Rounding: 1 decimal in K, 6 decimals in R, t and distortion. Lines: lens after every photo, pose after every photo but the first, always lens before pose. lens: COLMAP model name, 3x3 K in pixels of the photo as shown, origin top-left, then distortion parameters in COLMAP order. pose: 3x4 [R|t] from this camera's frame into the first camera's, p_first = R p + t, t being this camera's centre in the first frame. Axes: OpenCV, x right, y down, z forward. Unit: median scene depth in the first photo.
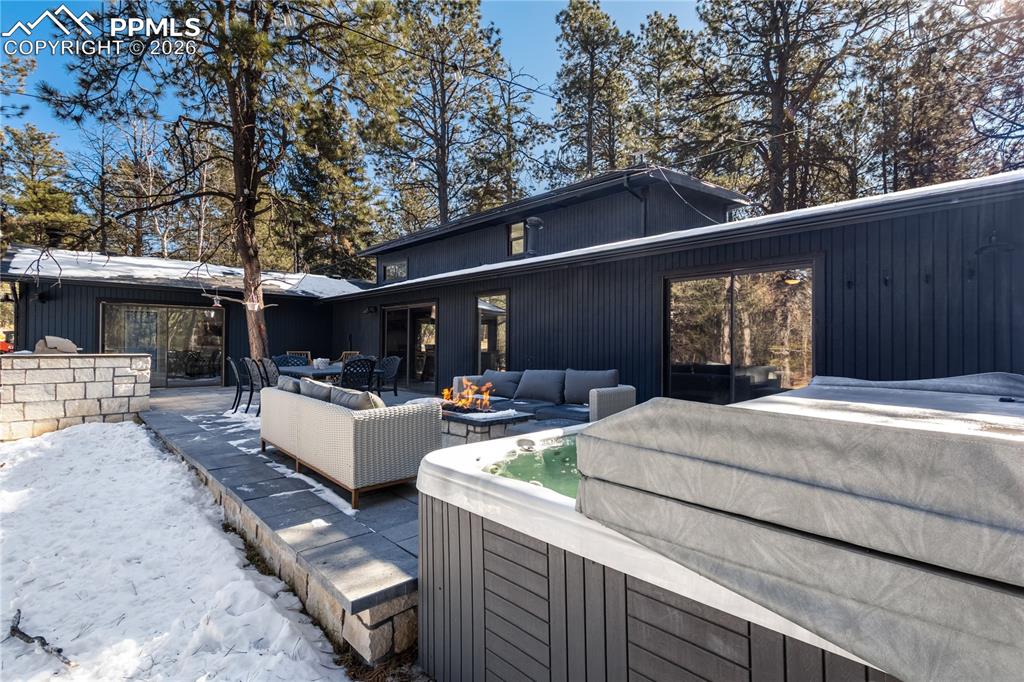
lens RADIAL K [[469.8, 0, 508.5], [0, 469.8, 348.8], [0, 0, 1]] dist [0.001725, -0.000093]
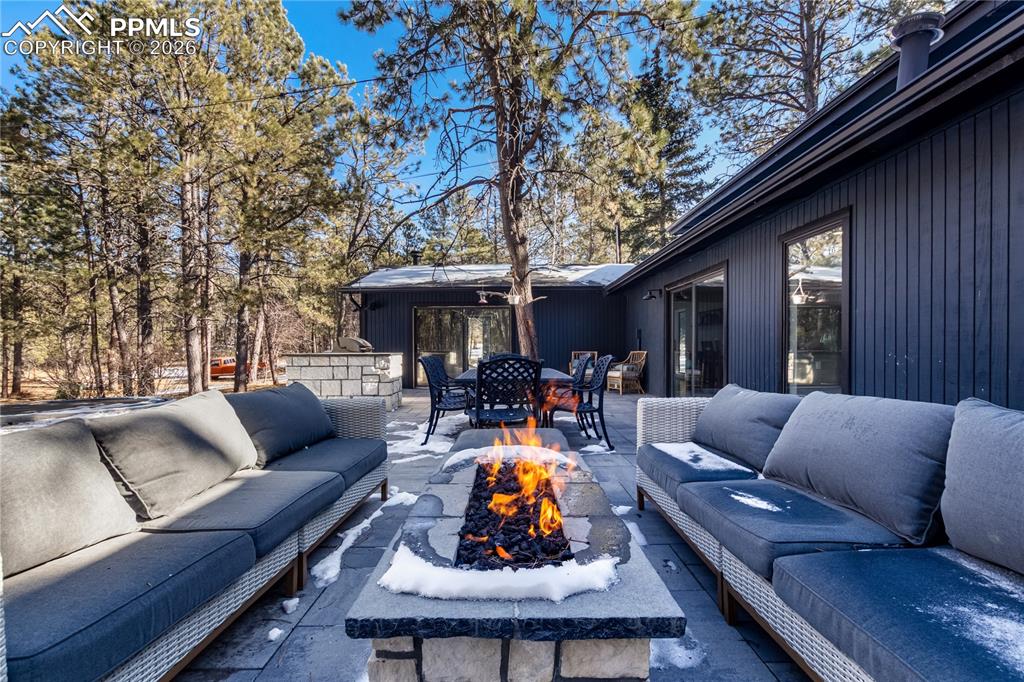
lens RADIAL K [[471.1, 0, 514.3], [0, 471.1, 354.1], [0, 0, 1]] dist [-0.000864, -0.000161]
pose [[0.724049, -0.001264, -0.689747, 0.068300], [0.004562, 0.999985, 0.002957, 0.009371], [0.689733, -0.005288, 0.724045, 0.364638]]
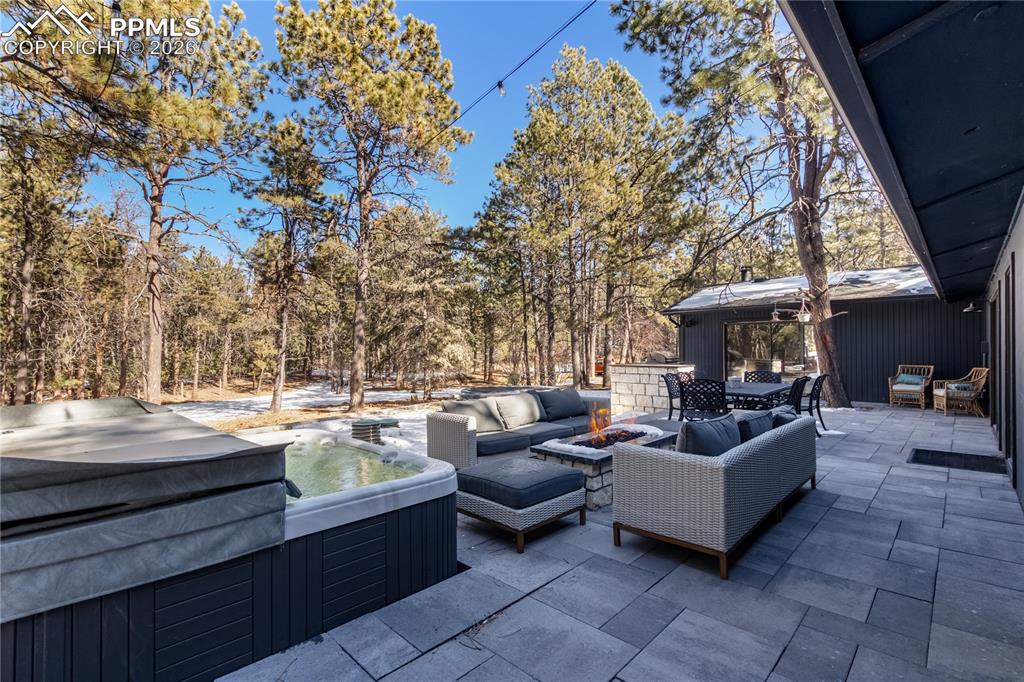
lens RADIAL K [[469.8, 0, 508.5], [0, 469.8, 348.8], [0, 0, 1]] dist [0.001725, -0.000093]
pose [[0.029430, -0.004737, -0.999556, 0.398908], [-0.001895, 0.999987, -0.004795, -0.021594], [0.999565, 0.002036, 0.029421, 0.377536]]
